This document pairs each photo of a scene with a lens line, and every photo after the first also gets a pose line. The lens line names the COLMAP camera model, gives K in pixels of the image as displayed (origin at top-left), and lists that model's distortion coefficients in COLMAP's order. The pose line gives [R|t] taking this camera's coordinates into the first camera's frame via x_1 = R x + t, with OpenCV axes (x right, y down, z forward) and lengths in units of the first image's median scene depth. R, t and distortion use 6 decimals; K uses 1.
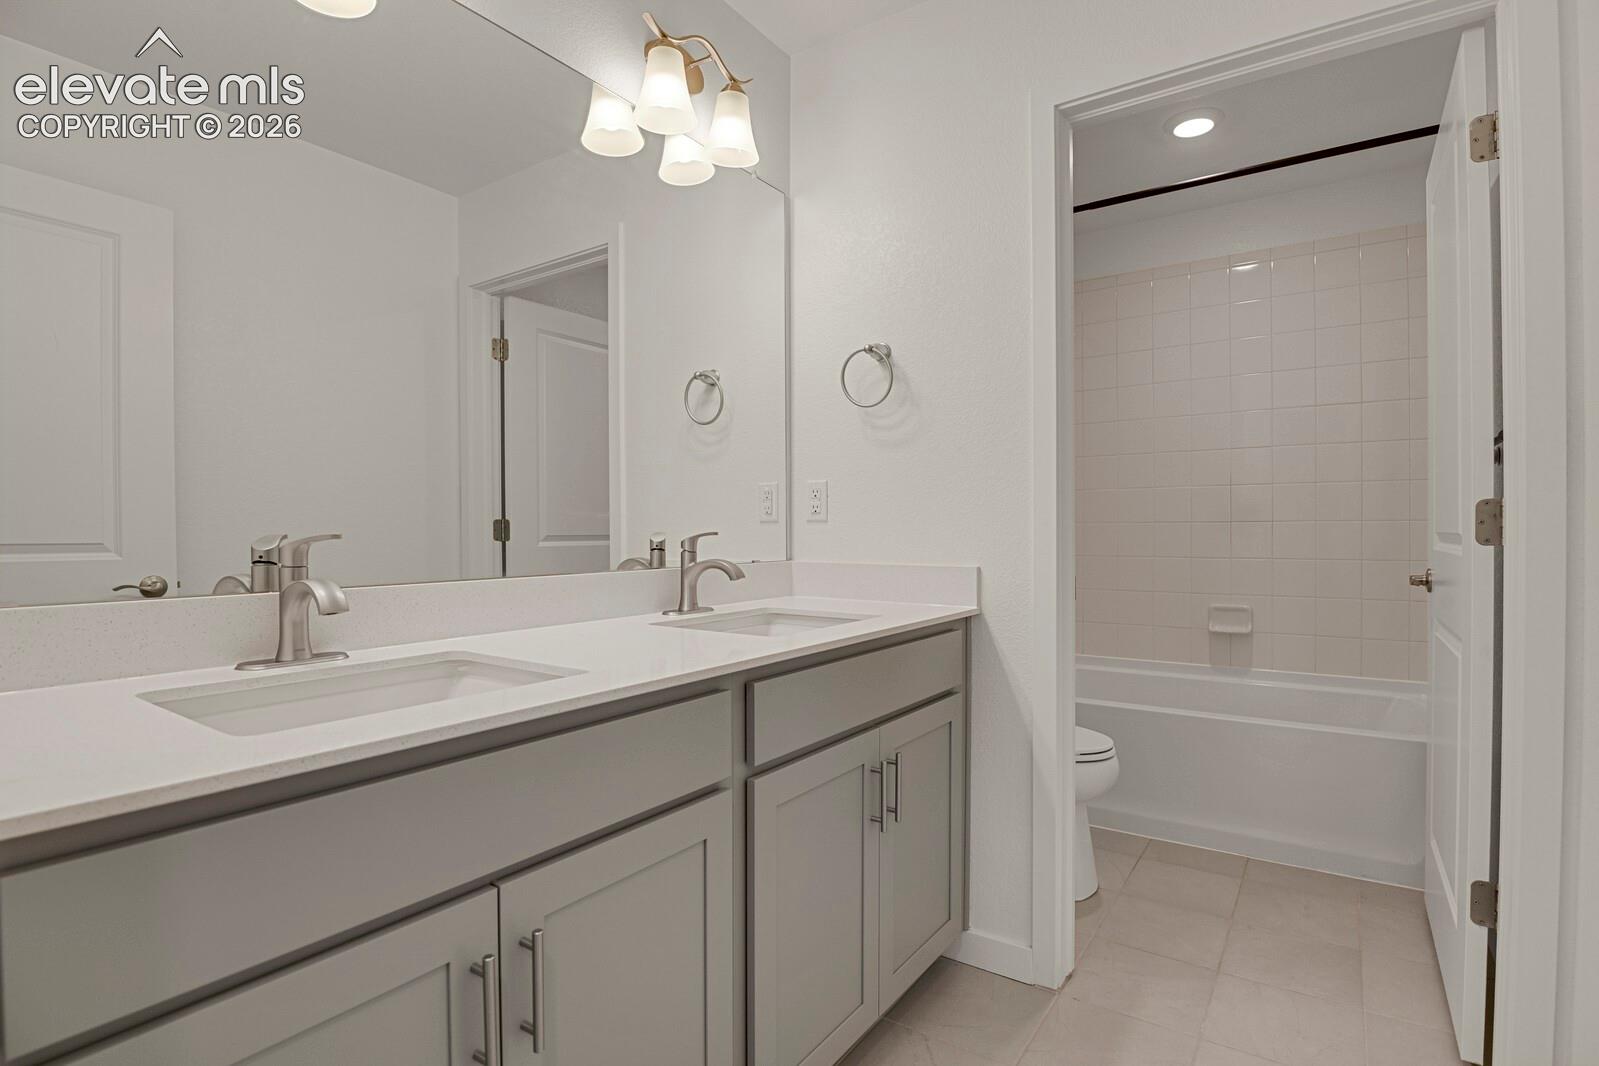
lens RADIAL K [[794.3, 0, 784.2], [0, 794.3, 540.1], [0, 0, 1]] dist [0.000095, 0.000197]
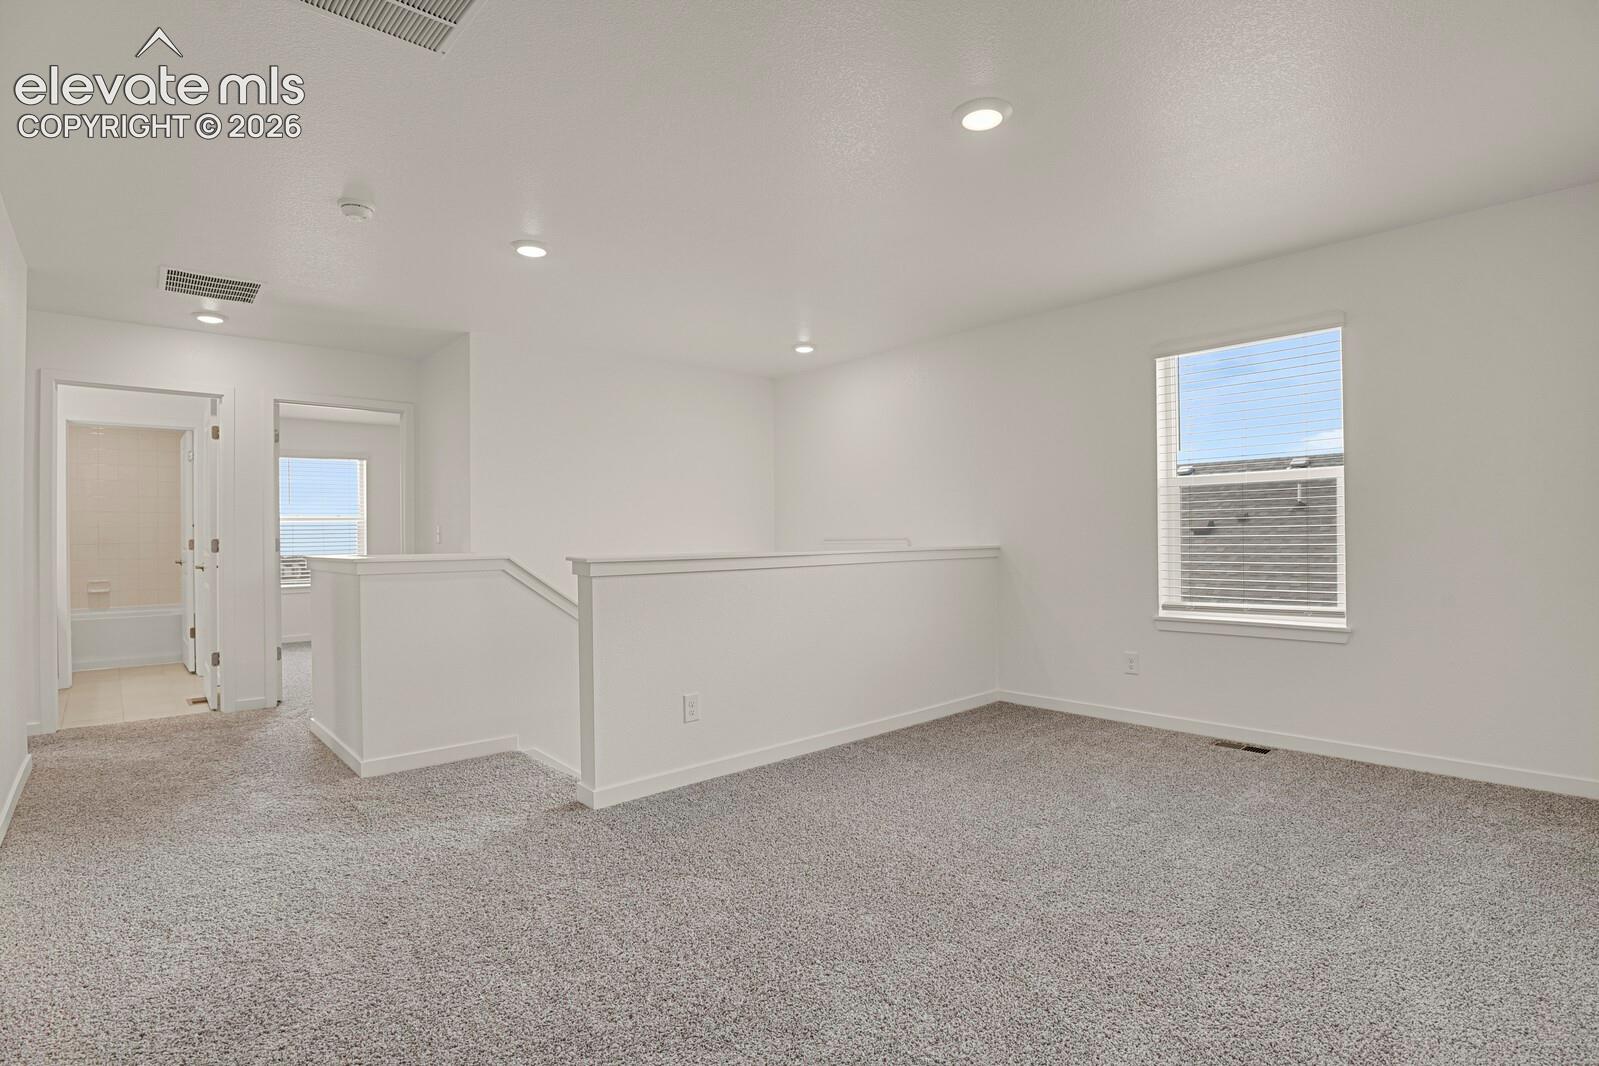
lens RADIAL K [[794.3, 0, 784.2], [0, 794.3, 540.1], [0, 0, 1]] dist [0.000095, 0.000197]
pose [[0.247669, 0.000593, 0.968845, -1.855388], [0.019954, 0.999785, -0.005713, 0.032245], [-0.968639, 0.020747, 0.247603, -2.353367]]
